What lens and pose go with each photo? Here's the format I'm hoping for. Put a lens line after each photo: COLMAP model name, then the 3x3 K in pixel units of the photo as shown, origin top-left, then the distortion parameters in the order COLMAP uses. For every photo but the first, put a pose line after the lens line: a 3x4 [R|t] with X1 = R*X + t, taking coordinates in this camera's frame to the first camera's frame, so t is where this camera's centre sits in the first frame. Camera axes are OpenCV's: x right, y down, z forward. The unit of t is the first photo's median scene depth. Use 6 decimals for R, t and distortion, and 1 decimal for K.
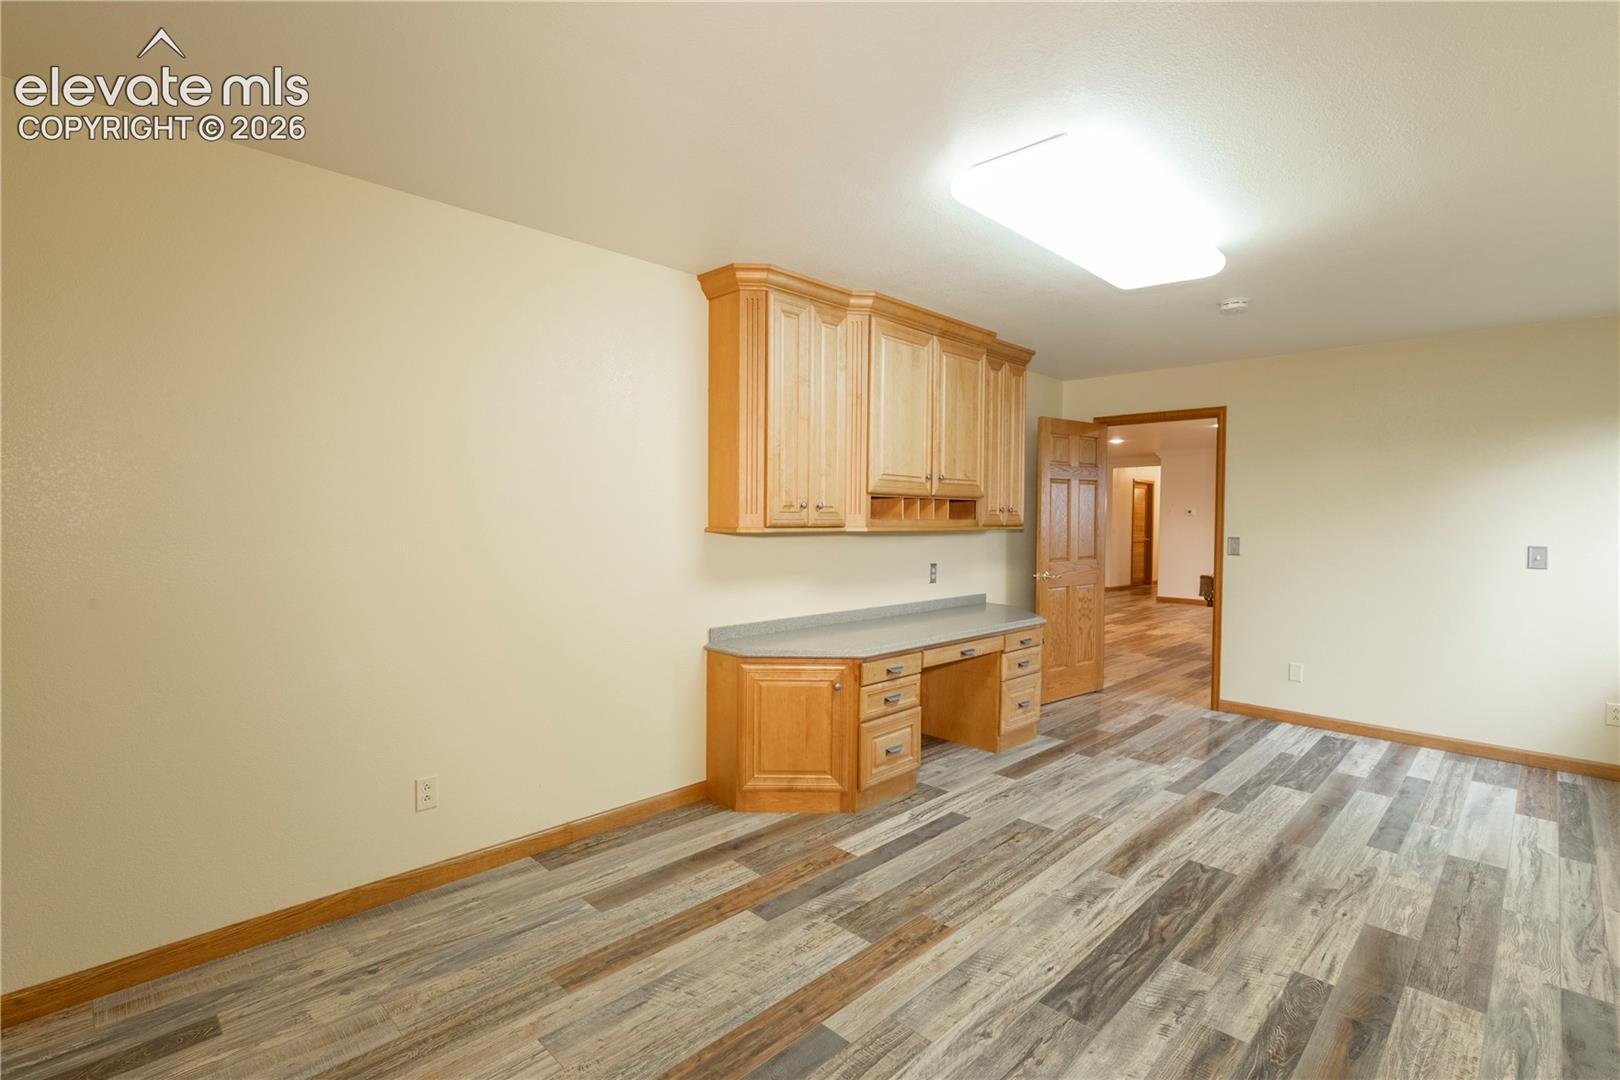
lens RADIAL K [[729.1, 0, 826.1], [0, 729.1, 534.4], [0, 0, 1]] dist [0.008021, -0.000430]
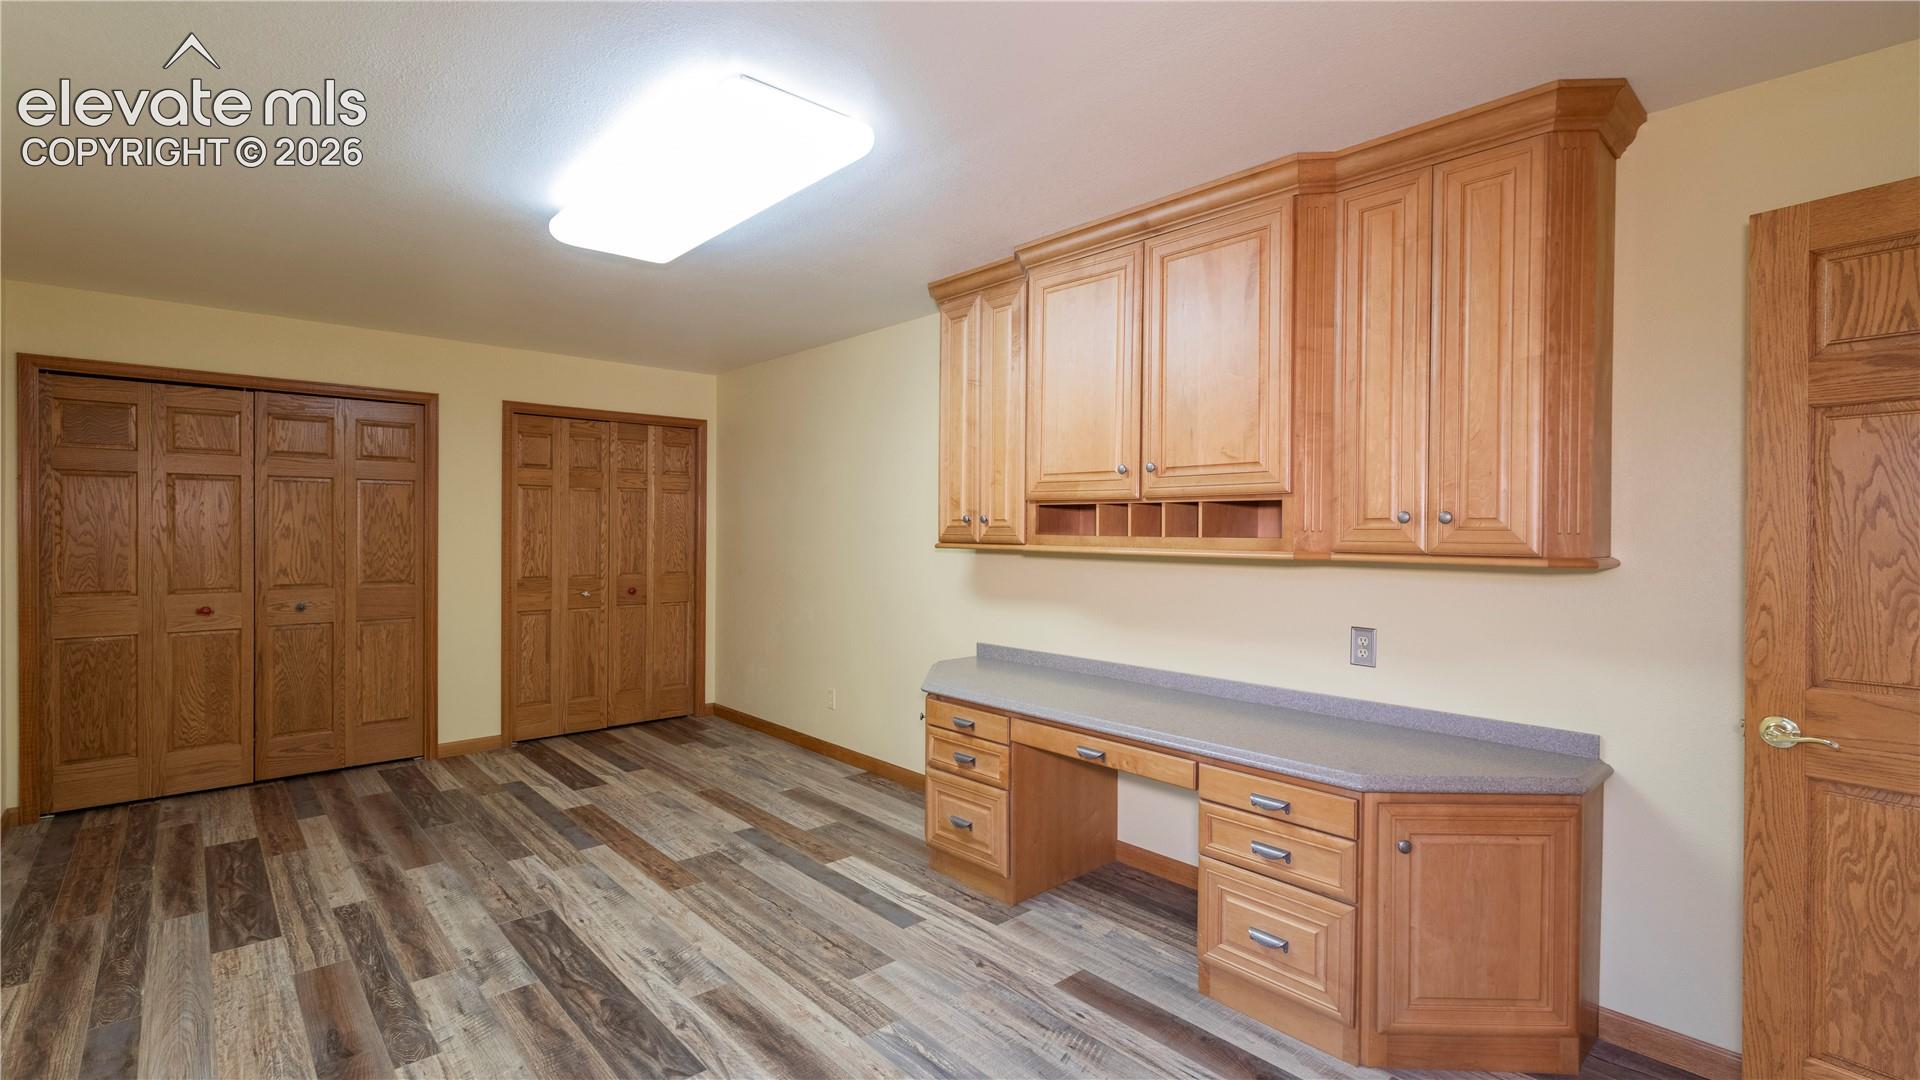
lens RADIAL K [[853.2, 0, 979.1], [0, 853.2, 533.2], [0, 0, 1]] dist [0.007895, -0.001070]
pose [[-0.036488, -0.005157, -0.999321, 1.340008], [-0.035640, 0.999357, -0.003856, -0.023825], [0.998698, 0.035475, -0.036648, 1.359464]]
